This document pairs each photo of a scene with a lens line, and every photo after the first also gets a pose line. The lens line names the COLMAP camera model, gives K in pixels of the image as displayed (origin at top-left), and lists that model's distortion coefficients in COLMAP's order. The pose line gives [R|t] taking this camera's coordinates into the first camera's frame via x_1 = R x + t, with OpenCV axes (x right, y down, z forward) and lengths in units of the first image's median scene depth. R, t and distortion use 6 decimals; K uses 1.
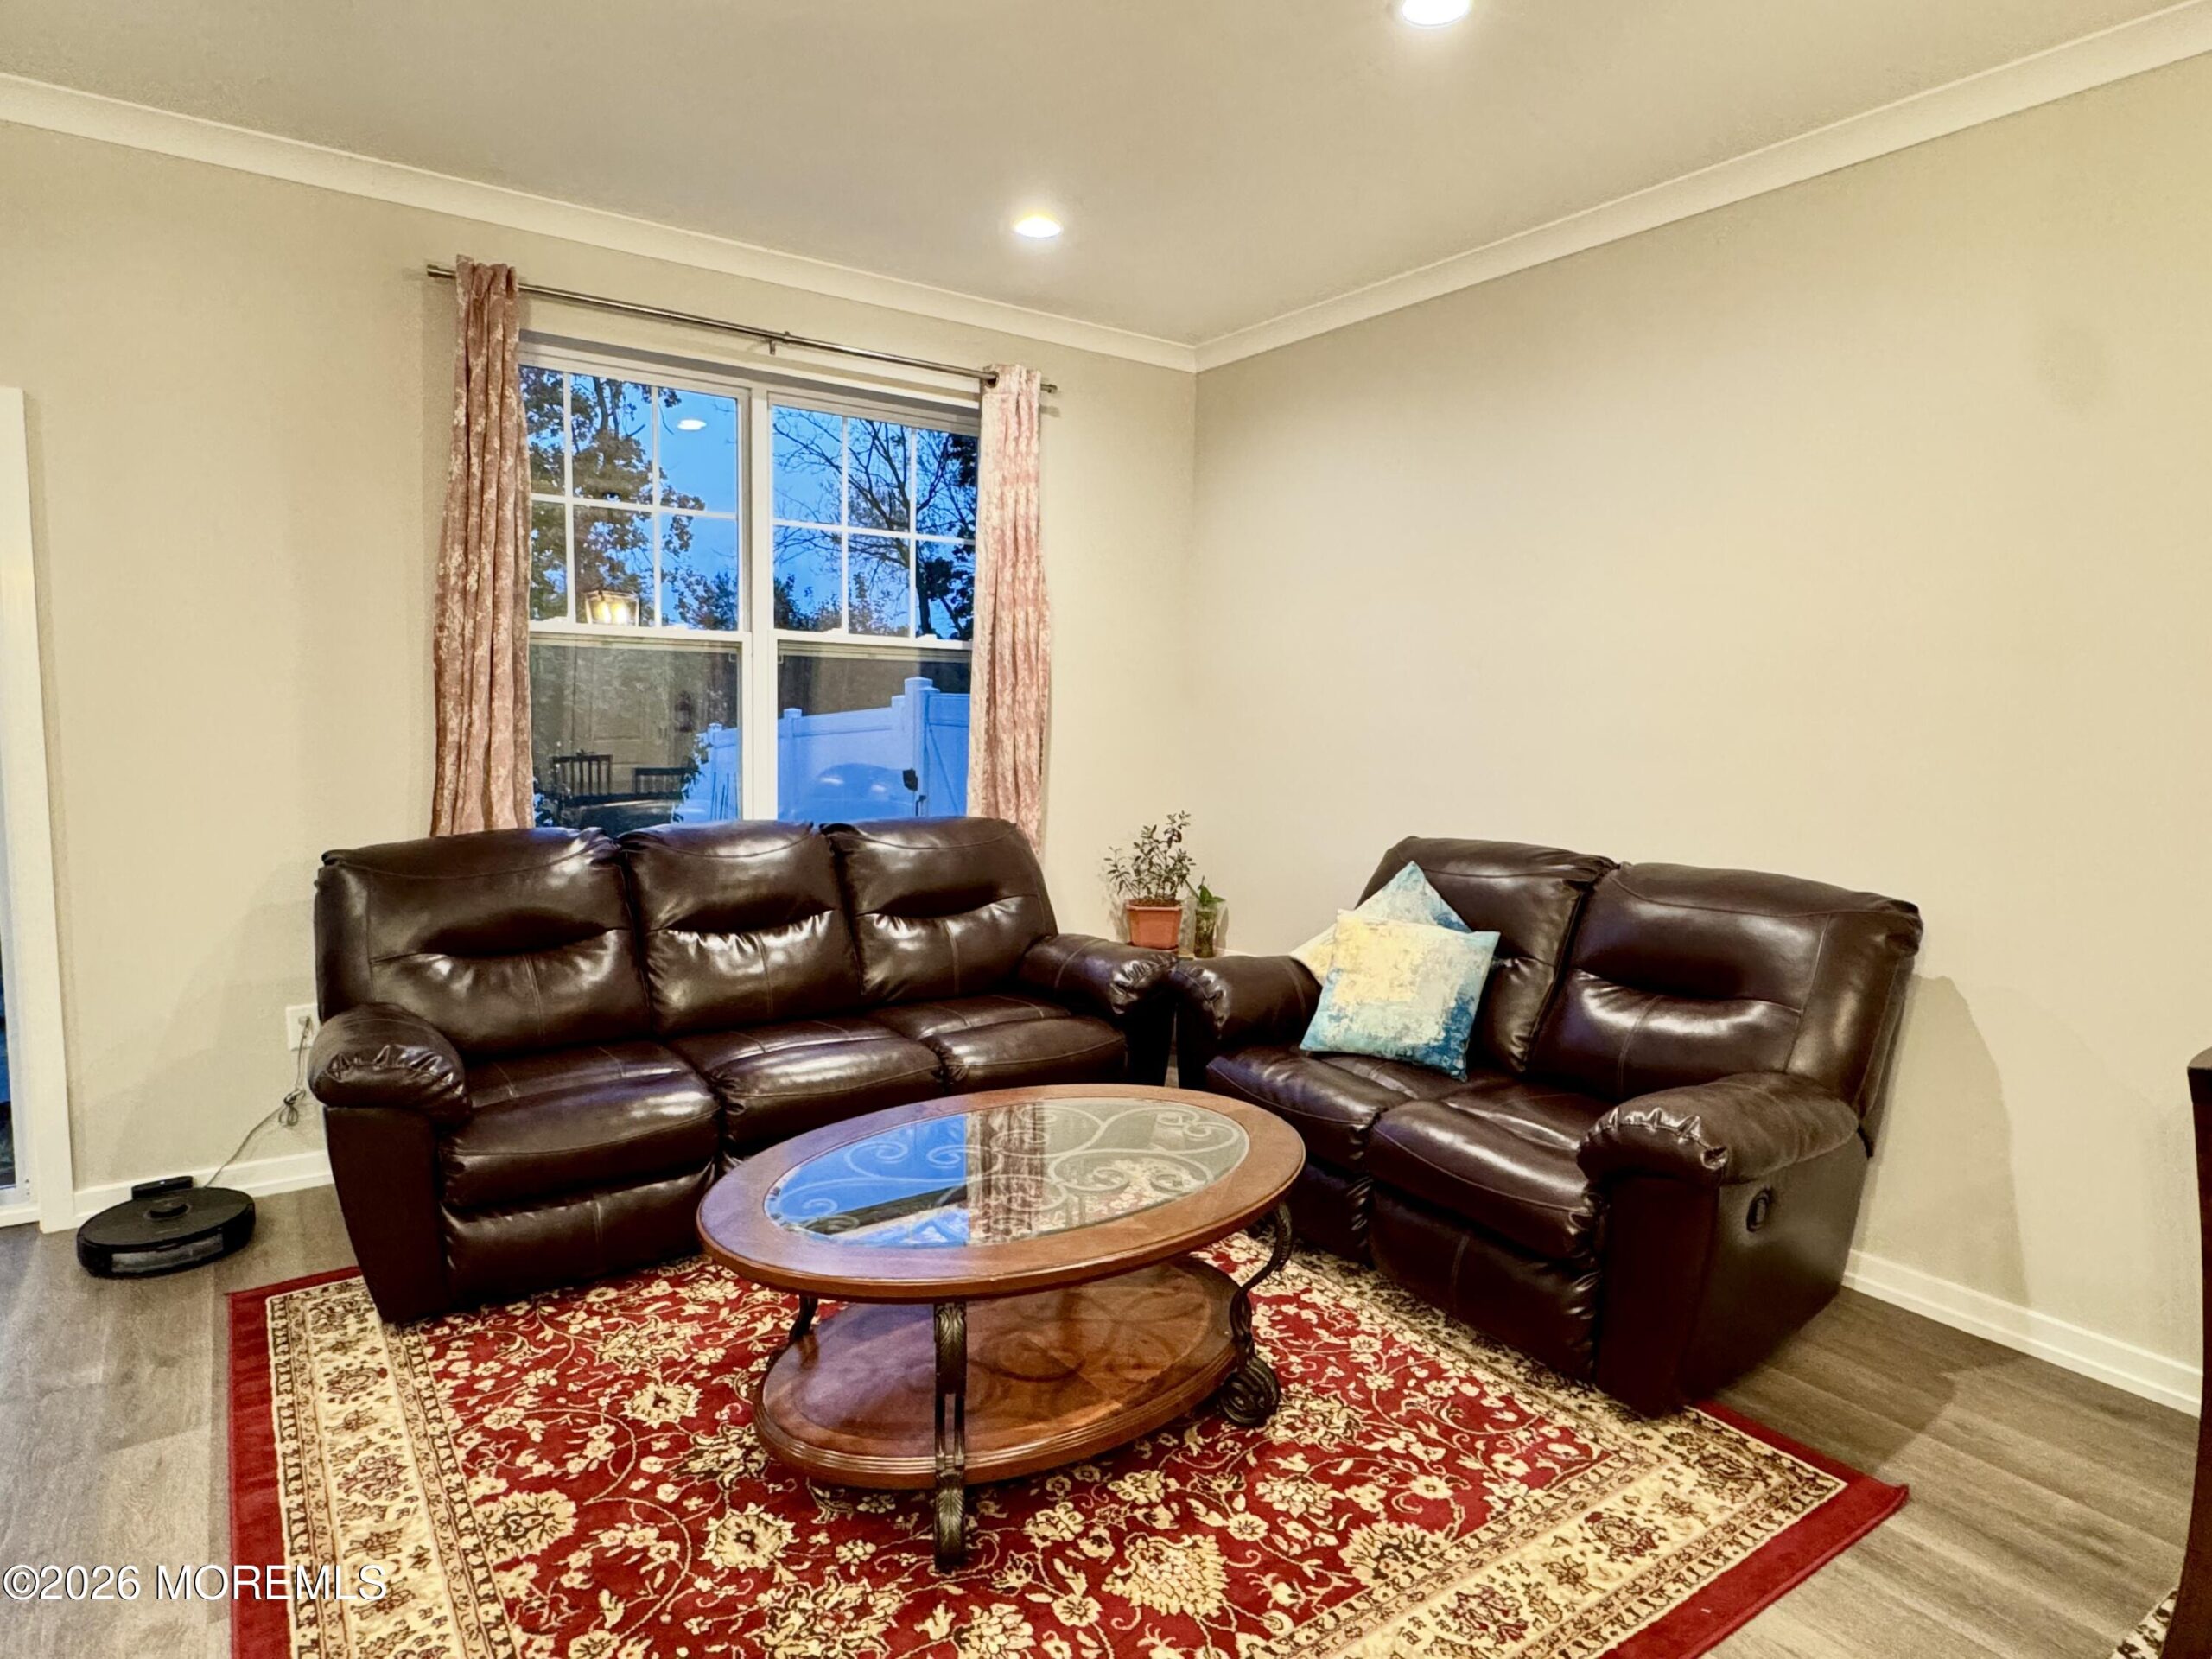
lens RADIAL K [[1245.1, 0, 1110.1], [0, 1245.1, 819.8], [0, 0, 1]] dist [-0.007515, 0.005608]
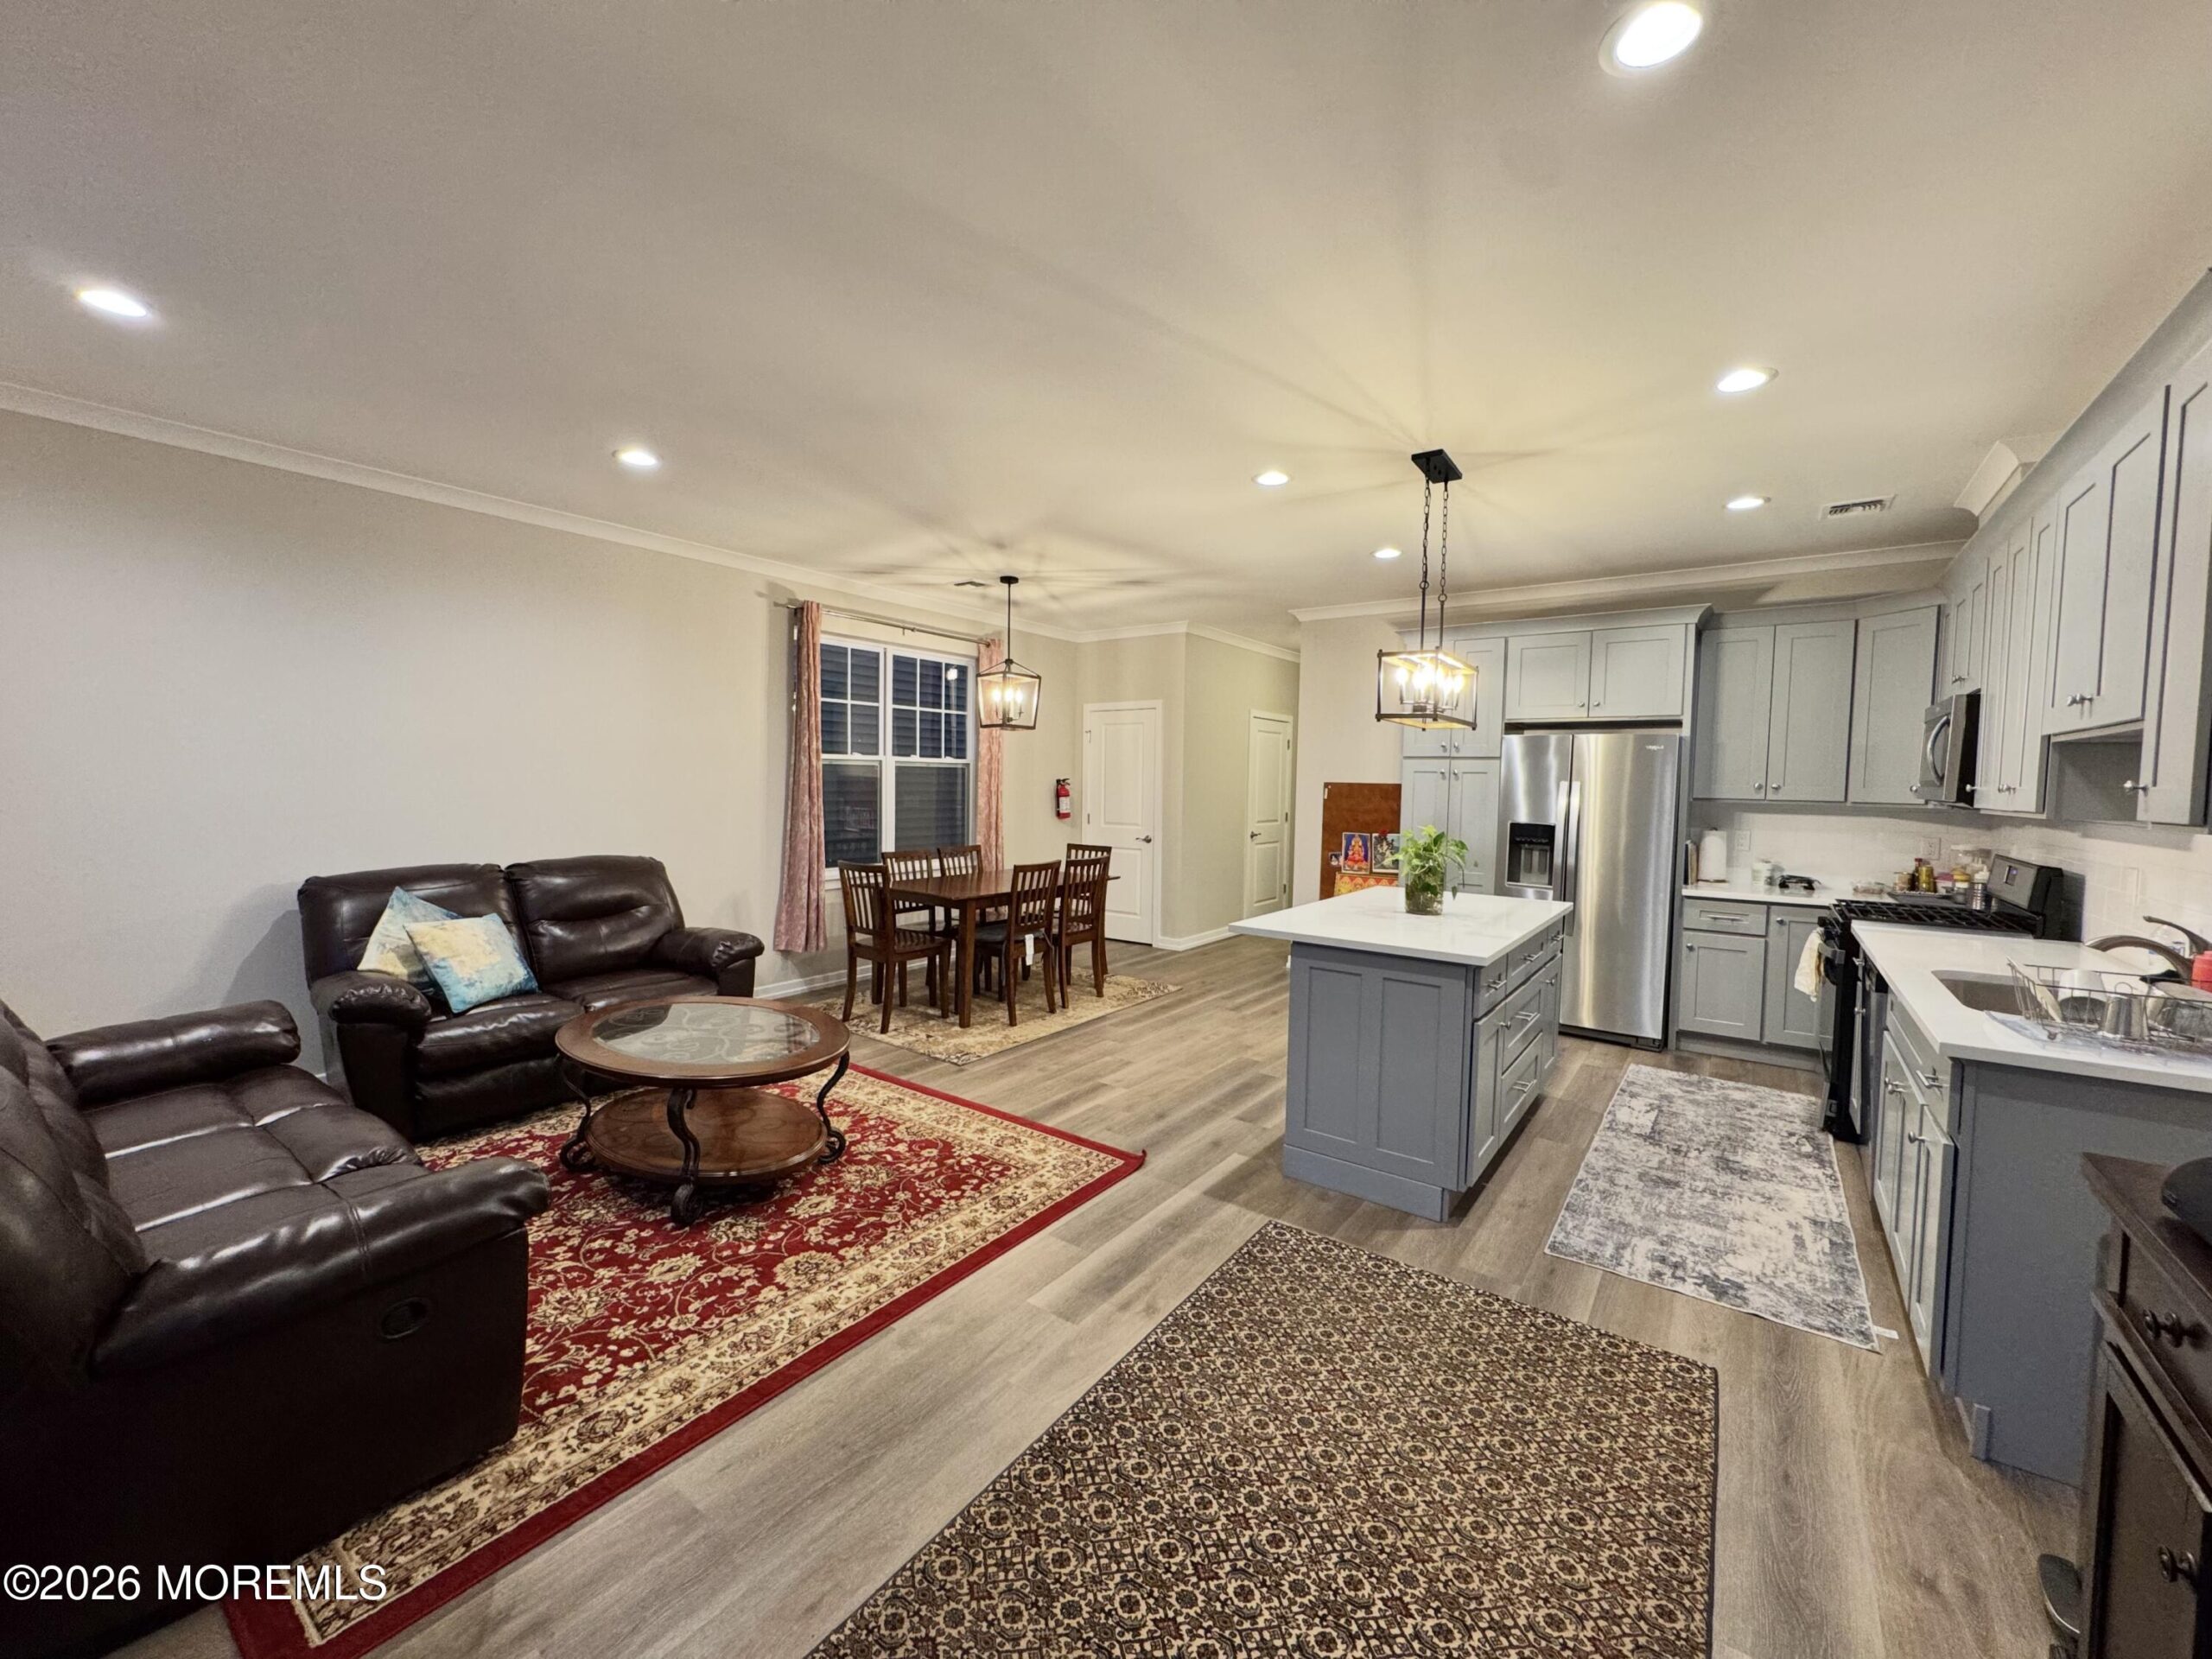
lens RADIAL K [[886.4, 0, 1104.5], [0, 886.4, 827.0], [0, 0, 1]] dist [0.000407, -0.000234]
pose [[-0.313715, -0.079525, 0.946181, -1.614990], [0.069309, 0.991910, 0.106349, -0.141123], [-0.946984, 0.098942, -0.305665, 0.856862]]
